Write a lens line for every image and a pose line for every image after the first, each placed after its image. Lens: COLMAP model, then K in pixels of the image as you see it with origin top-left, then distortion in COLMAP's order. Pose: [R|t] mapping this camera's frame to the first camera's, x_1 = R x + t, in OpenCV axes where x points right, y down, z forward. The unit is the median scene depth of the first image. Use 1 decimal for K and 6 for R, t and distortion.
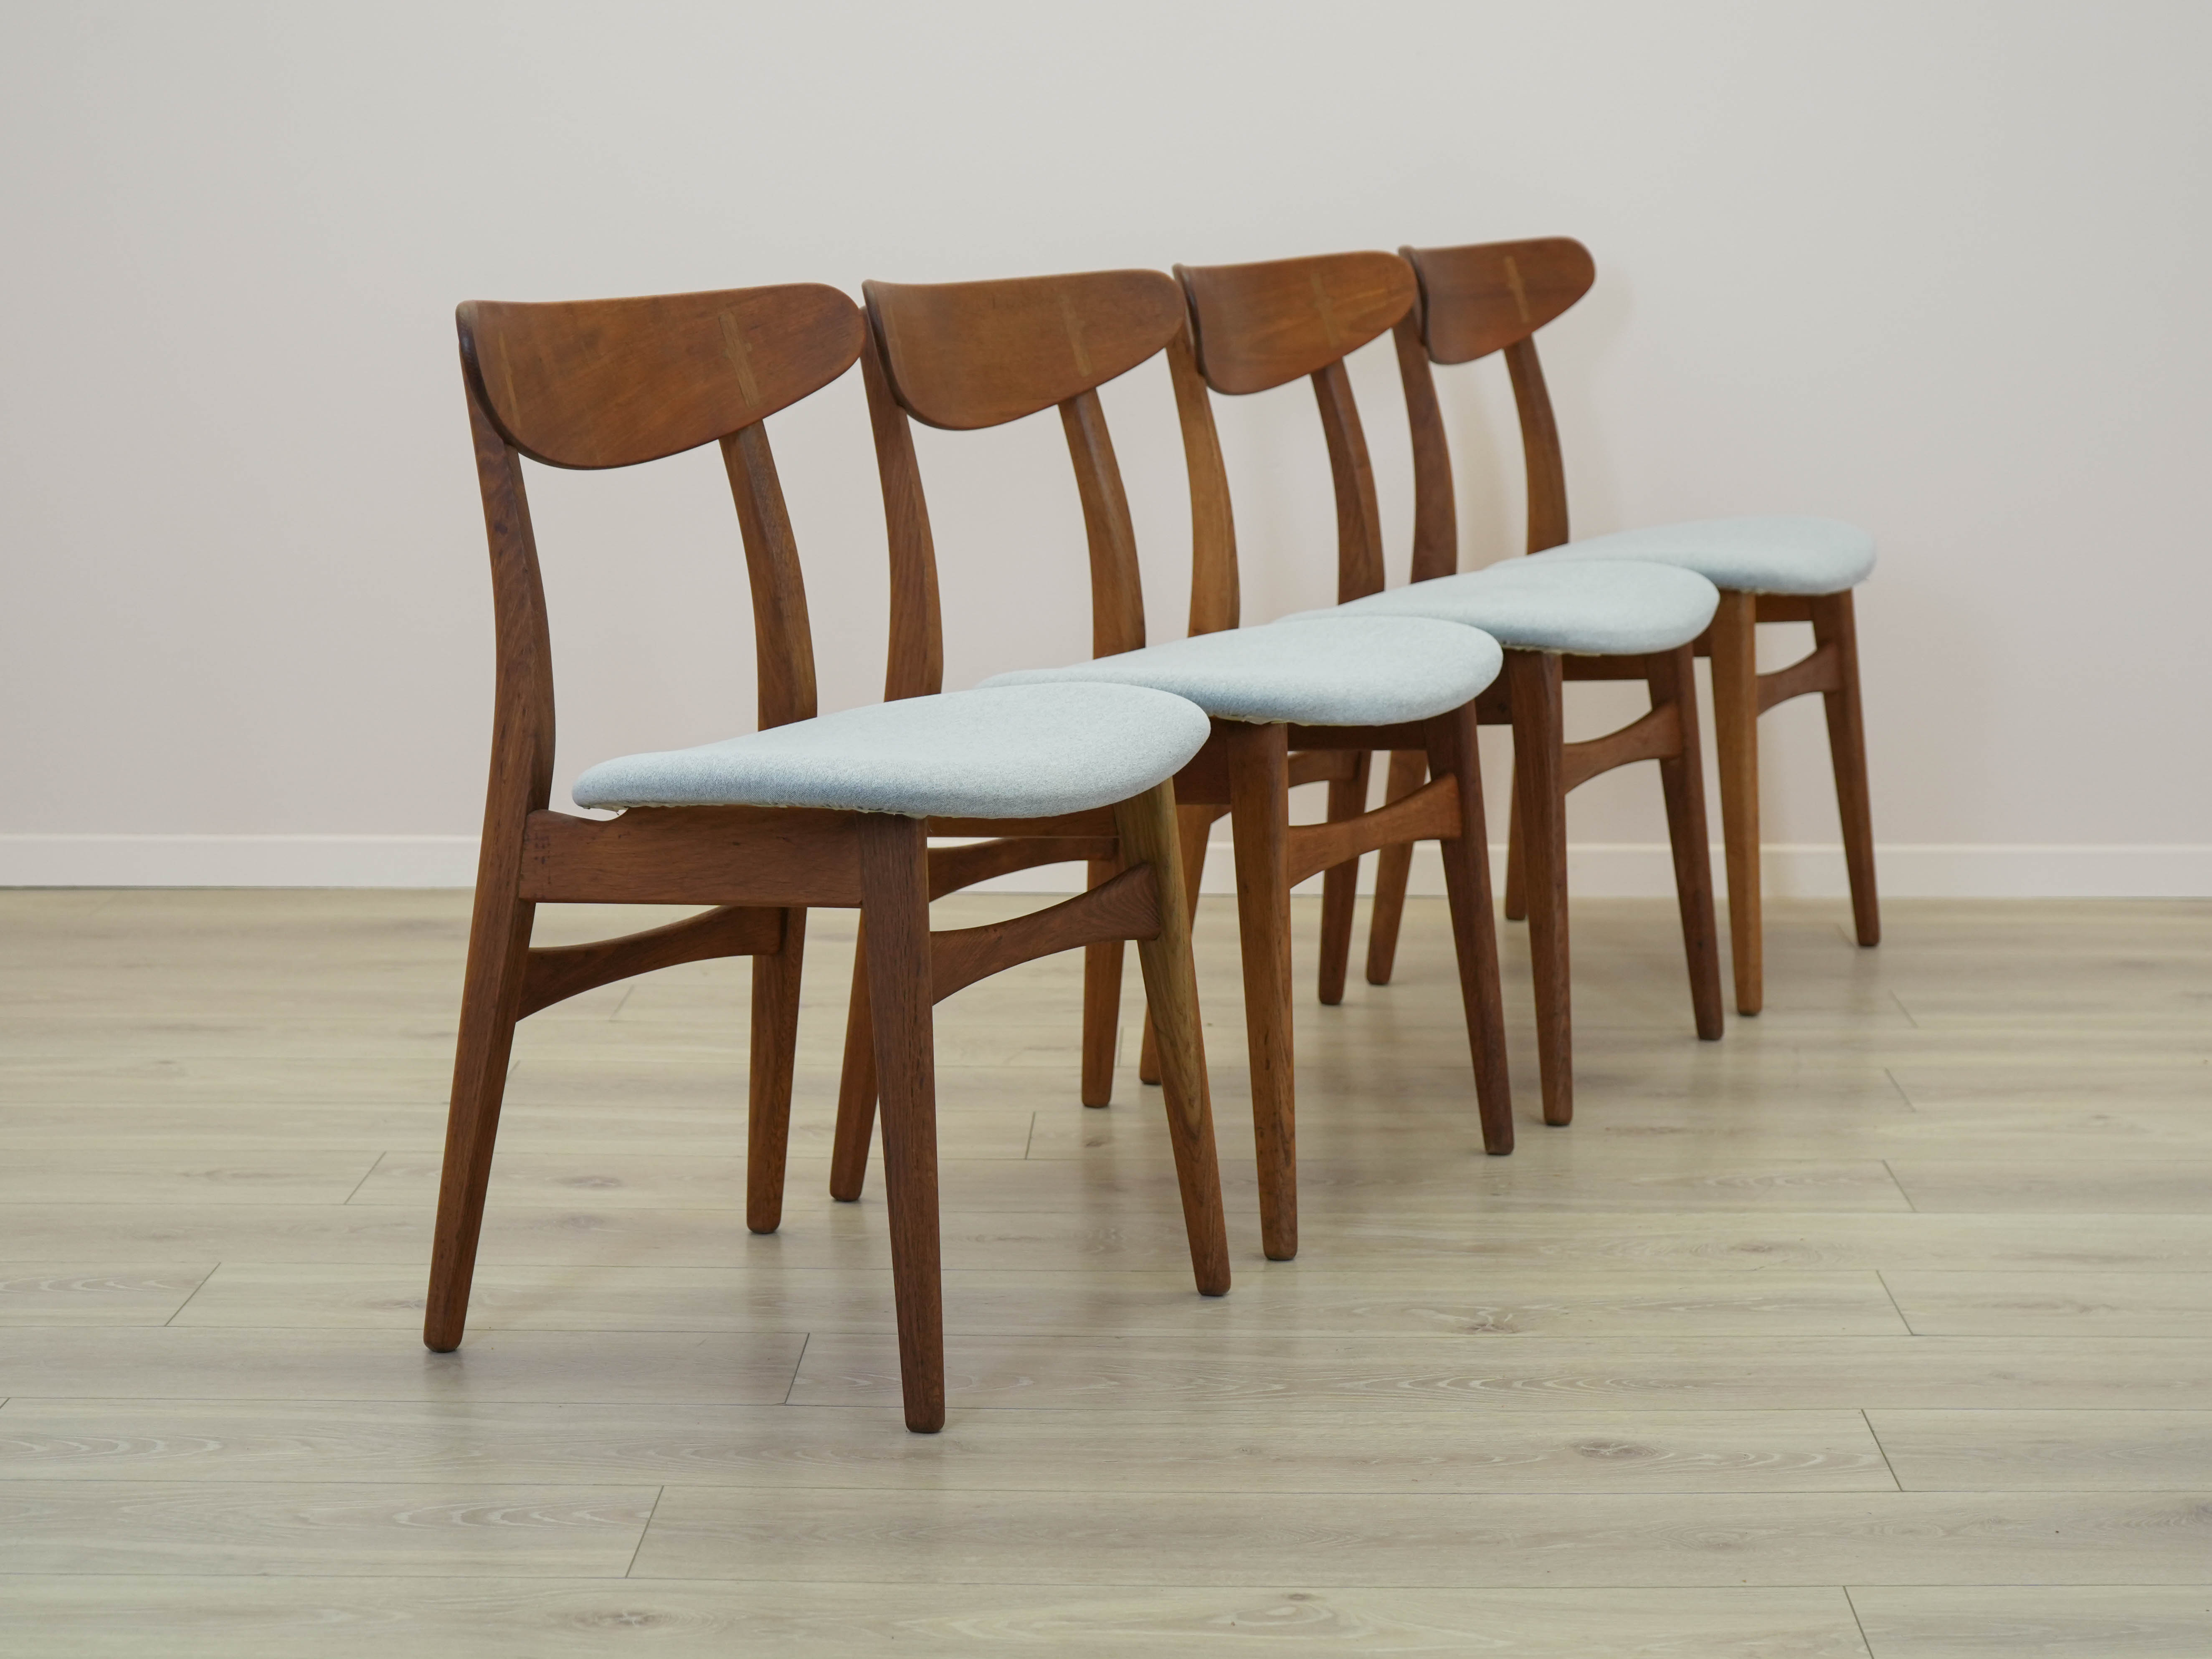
lens RADIAL K [[4157.9, 0, 1106.0], [0, 4157.9, 829.5], [0, 0, 1]] dist [-0.042478, -0.144521]
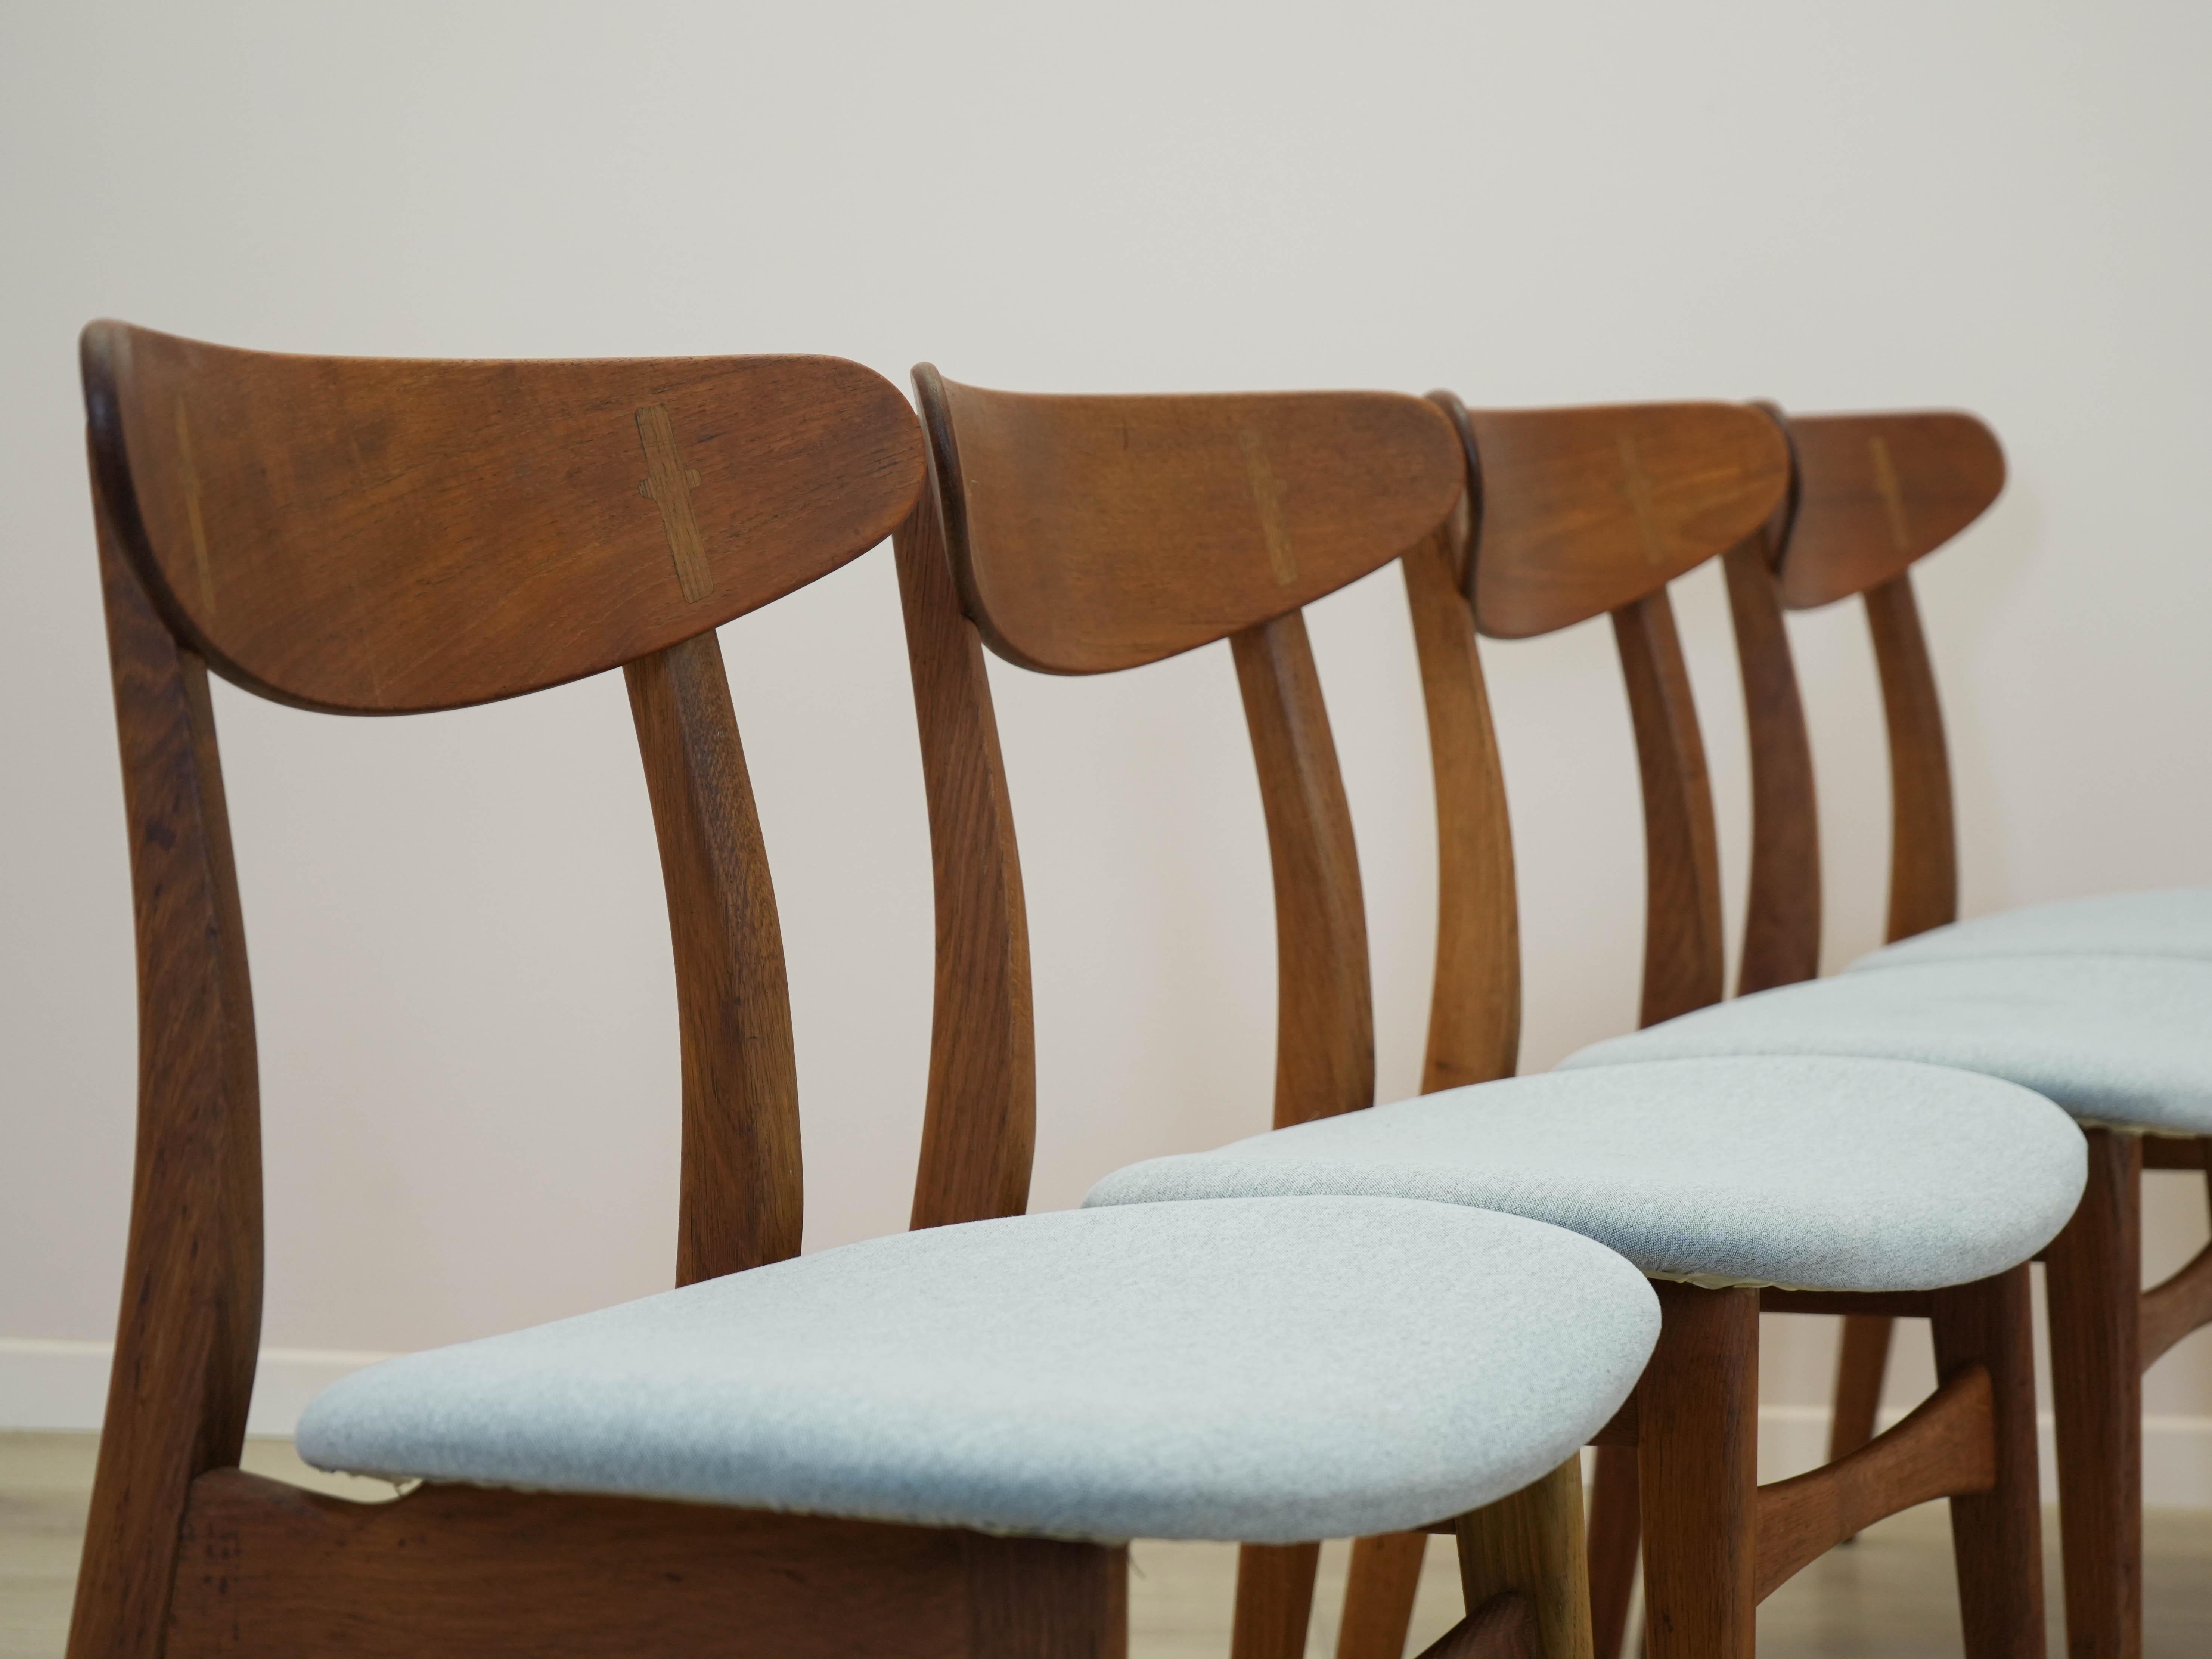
lens RADIAL K [[5198.4, 0, 1189.4], [0, 5198.4, 818.8], [0, 0, 1]] dist [-0.122200, 0.620302]
pose [[0.998054, 0.034731, 0.051795, -0.057739], [-0.030460, 0.996241, -0.081092, -0.029180], [-0.054417, 0.079357, 0.995360, 0.395281]]
